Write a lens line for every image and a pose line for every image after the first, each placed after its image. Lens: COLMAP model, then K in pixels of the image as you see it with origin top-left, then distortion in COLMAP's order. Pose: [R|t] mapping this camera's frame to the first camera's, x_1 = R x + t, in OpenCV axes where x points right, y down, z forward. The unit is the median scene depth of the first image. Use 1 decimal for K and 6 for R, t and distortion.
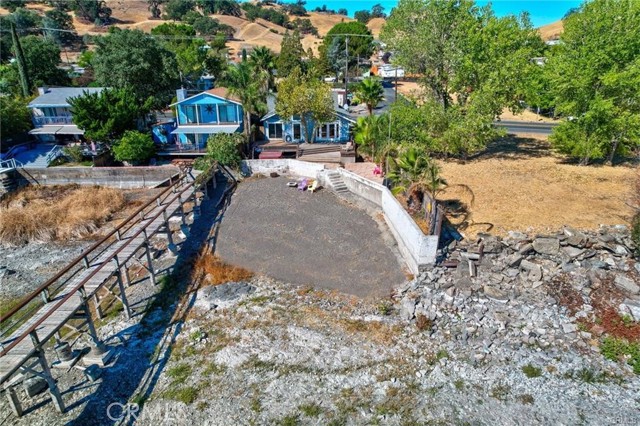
lens RADIAL K [[420.3, 0, 320.9], [0, 420.3, 220.8], [0, 0, 1]] dist [-0.075157, 0.070202]
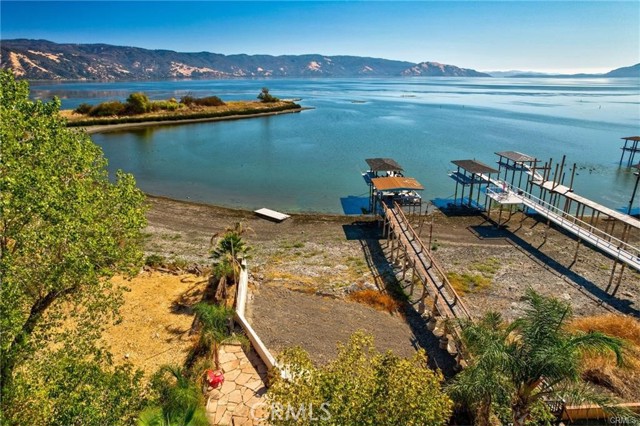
lens RADIAL K [[422.5, 0, 310.5], [0, 422.5, 212.4], [0, 0, 1]] dist [-0.044542, 0.004511]
pose [[-0.999663, 0.019435, -0.017214, -0.001005], [0.004233, 0.776178, 0.630499, -0.645600], [0.025615, 0.630214, -0.775999, 1.202729]]
